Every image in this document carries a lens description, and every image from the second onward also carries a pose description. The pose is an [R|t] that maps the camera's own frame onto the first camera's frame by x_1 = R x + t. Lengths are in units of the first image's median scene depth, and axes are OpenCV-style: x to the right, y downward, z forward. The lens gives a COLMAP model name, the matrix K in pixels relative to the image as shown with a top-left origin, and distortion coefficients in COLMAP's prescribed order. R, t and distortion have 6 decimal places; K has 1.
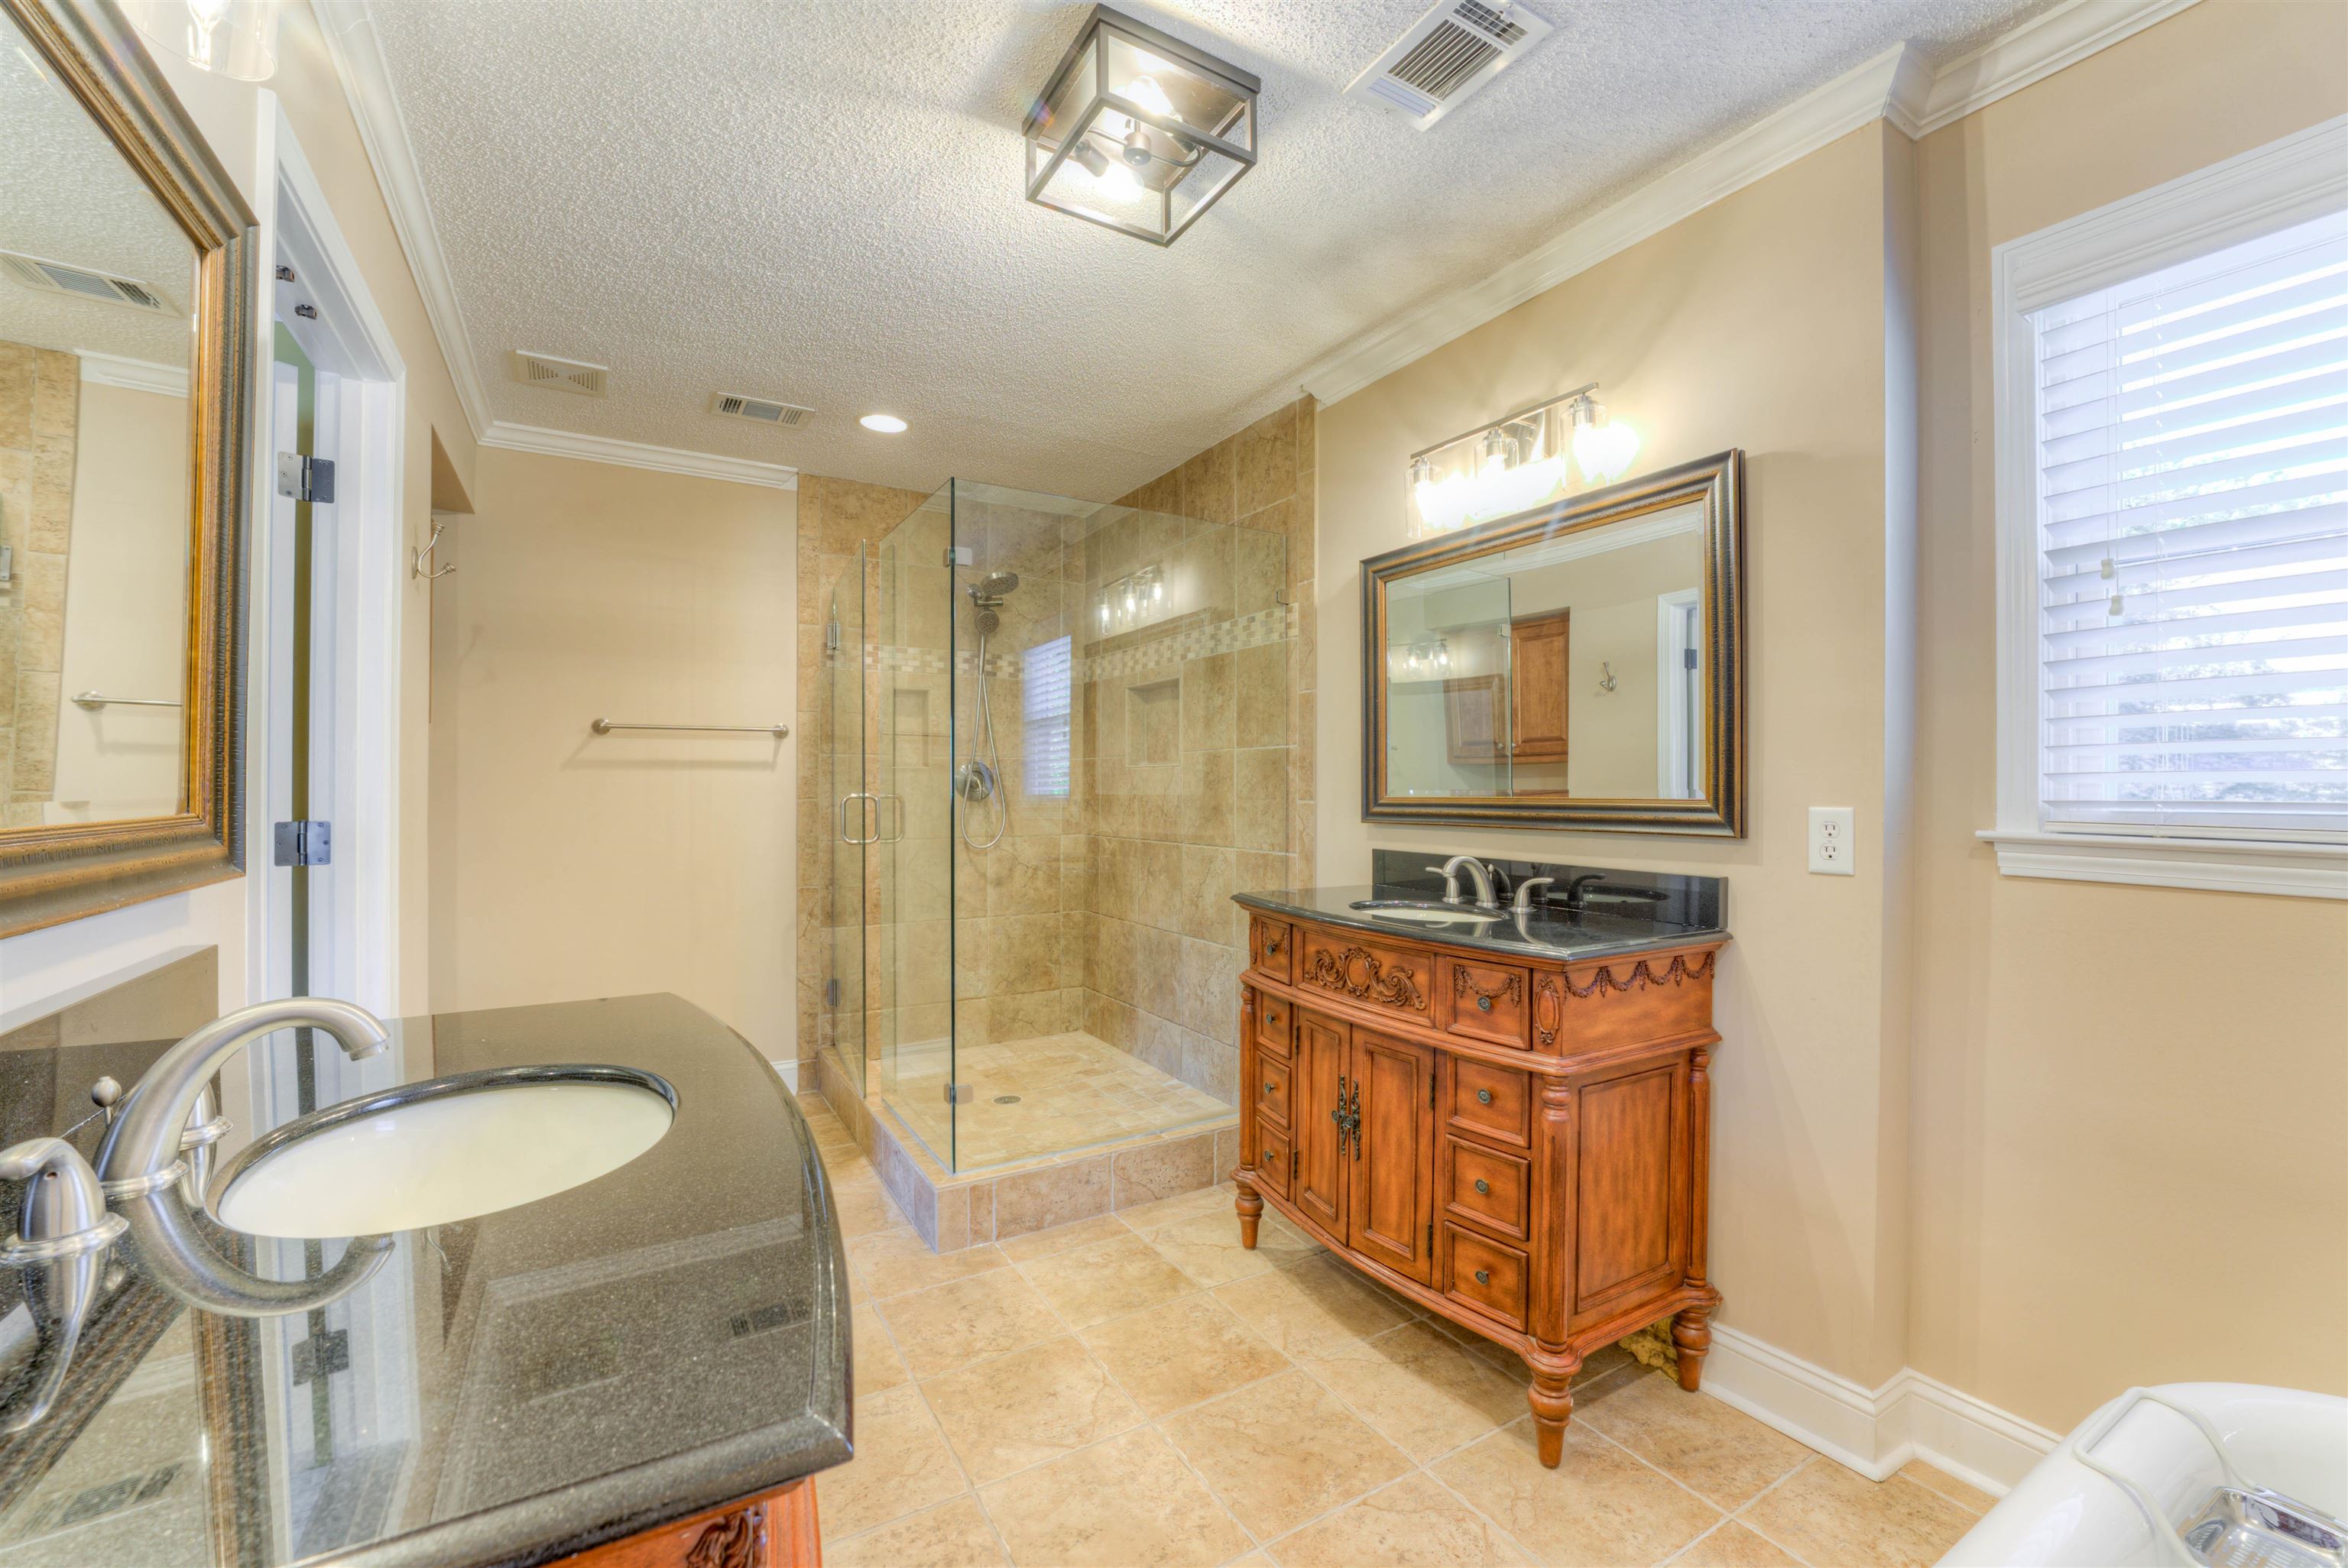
lens RADIAL K [[942.6, 0, 1174.0], [0, 942.6, 784.0], [0, 0, 1]] dist [-0.014887, 0.000070]
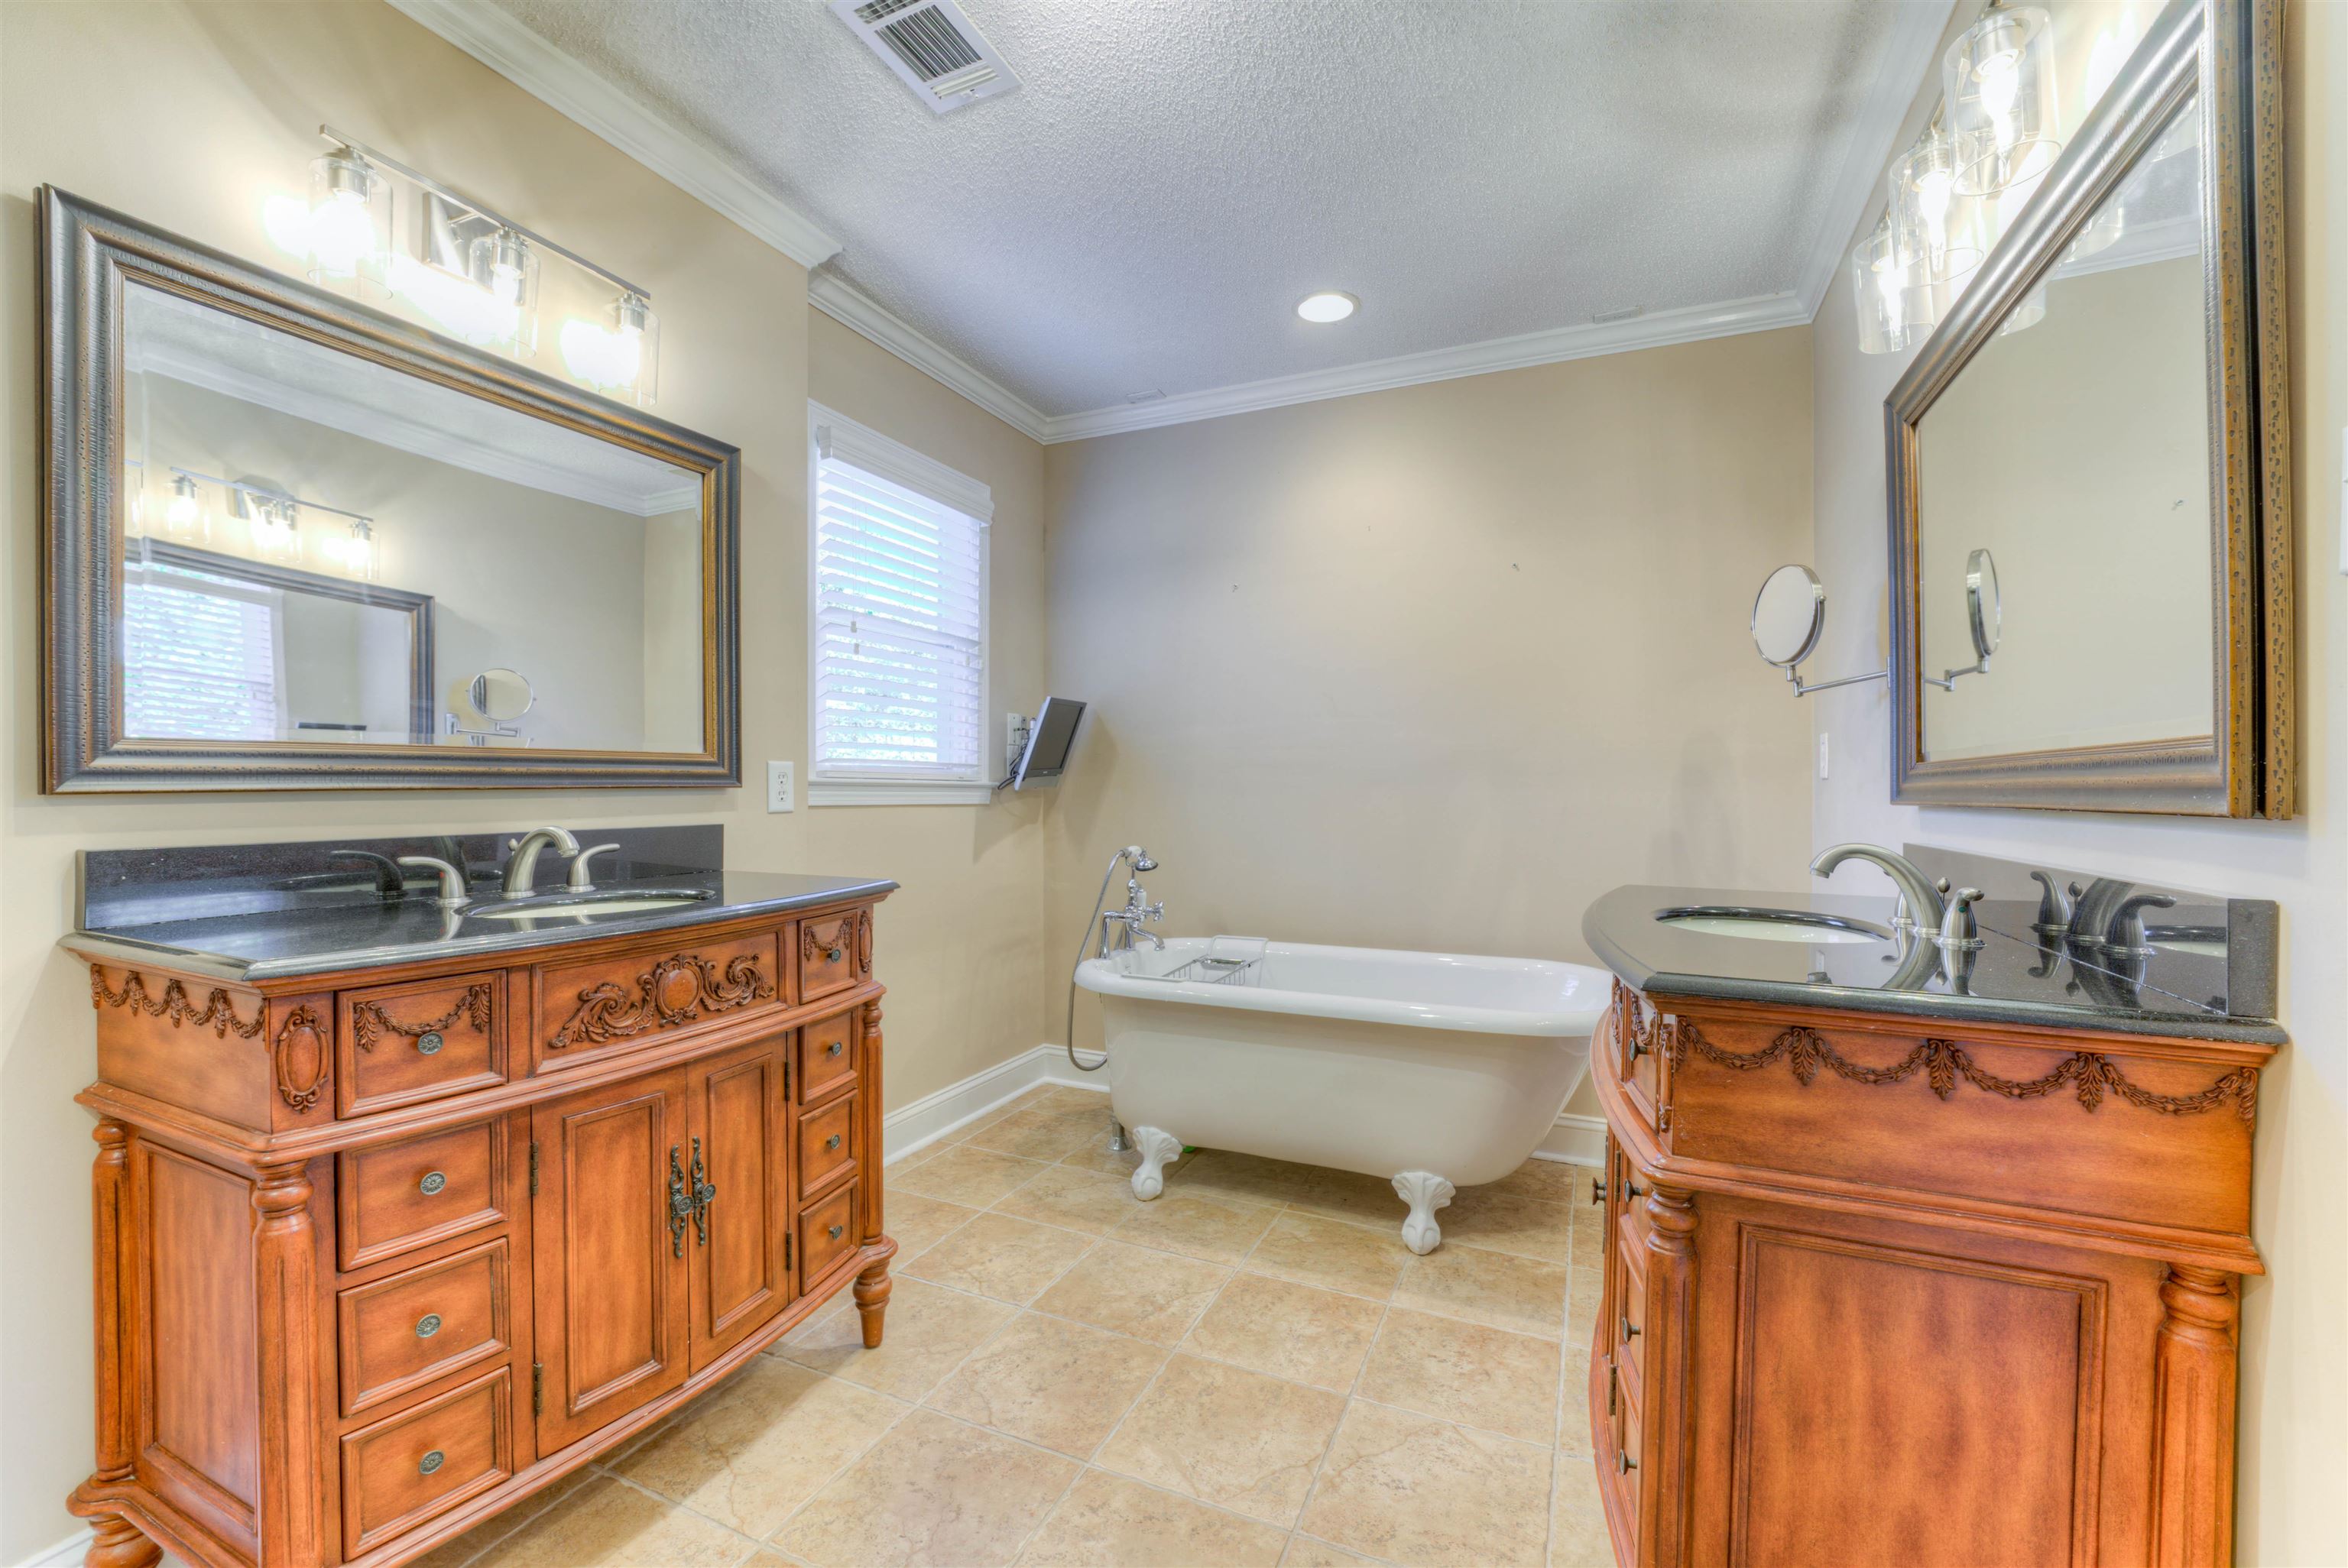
lens RADIAL K [[942.6, 0, 1174.0], [0, 942.6, 784.0], [0, 0, 1]] dist [-0.014887, 0.000070]
pose [[-0.561491, -0.004374, 0.827471, -0.617159], [-0.008744, 0.999962, -0.000648, 0.046020], [-0.827437, -0.007600, -0.561508, 1.136077]]
